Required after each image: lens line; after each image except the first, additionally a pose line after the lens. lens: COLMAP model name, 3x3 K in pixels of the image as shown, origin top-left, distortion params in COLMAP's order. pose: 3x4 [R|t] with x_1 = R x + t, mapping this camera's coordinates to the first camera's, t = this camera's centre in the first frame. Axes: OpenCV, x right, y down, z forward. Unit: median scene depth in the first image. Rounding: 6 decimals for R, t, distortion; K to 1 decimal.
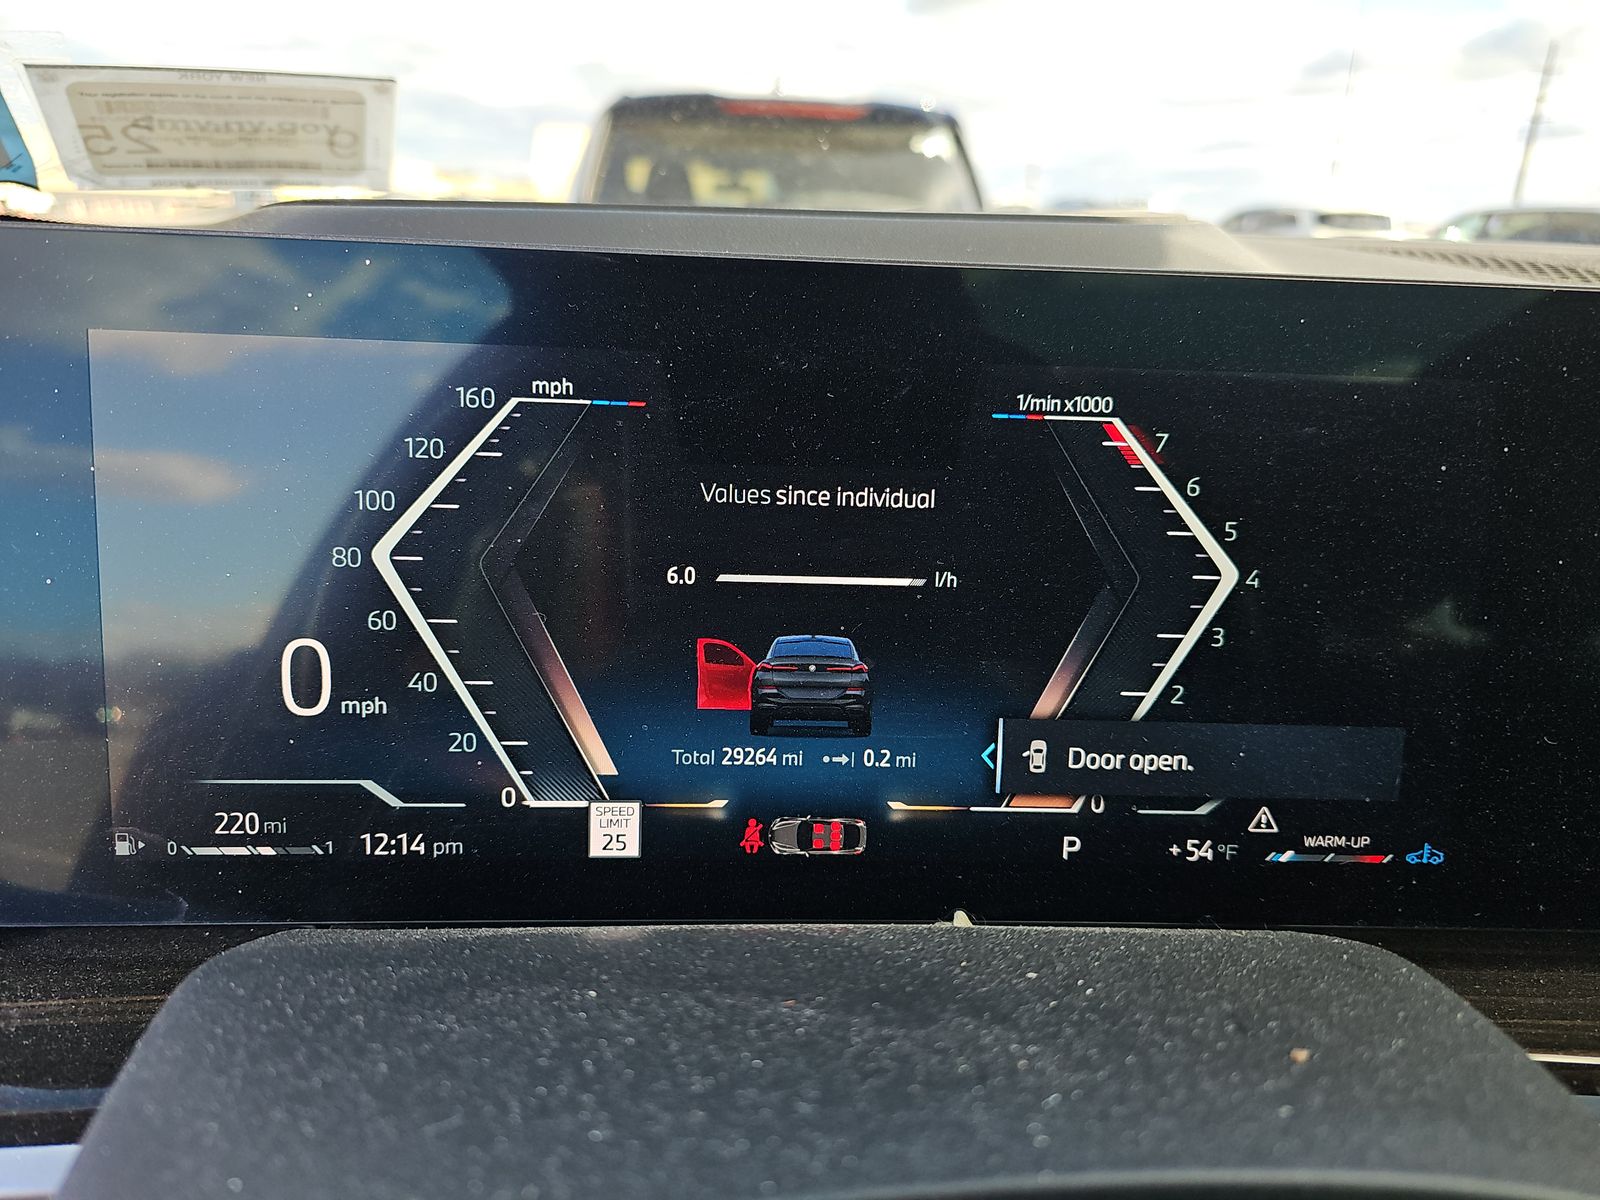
lens RADIAL K [[1073.7, 0, 800.5], [0, 1073.7, 599.3], [0, 0, 1]] dist [-0.000370, 0.000588]
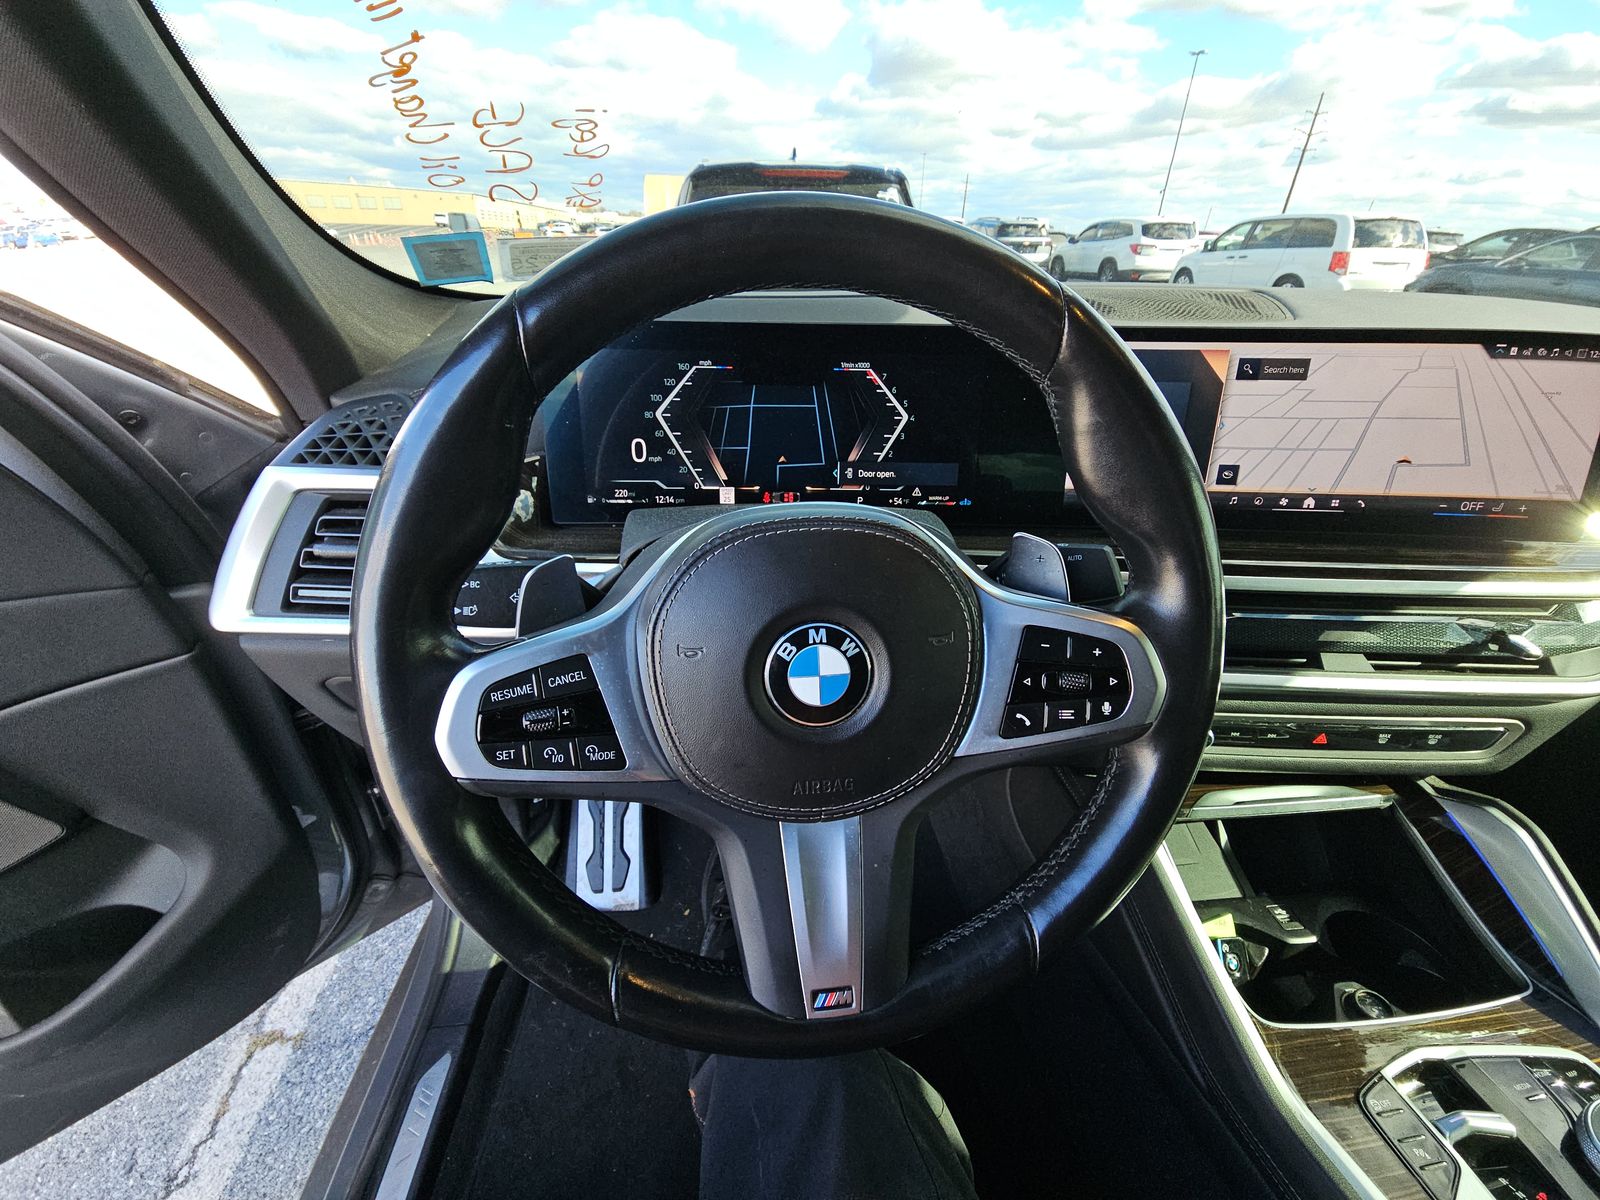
lens RADIAL K [[643.4, 0, 802.6], [0, 643.4, 597.2], [0, 0, 1]] dist [0.000612, -0.000022]
pose [[0.999694, -0.008792, -0.023127, 0.115738], [0.012621, 0.985186, 0.171026, 0.185010], [0.021281, -0.171266, 0.984995, -1.100174]]
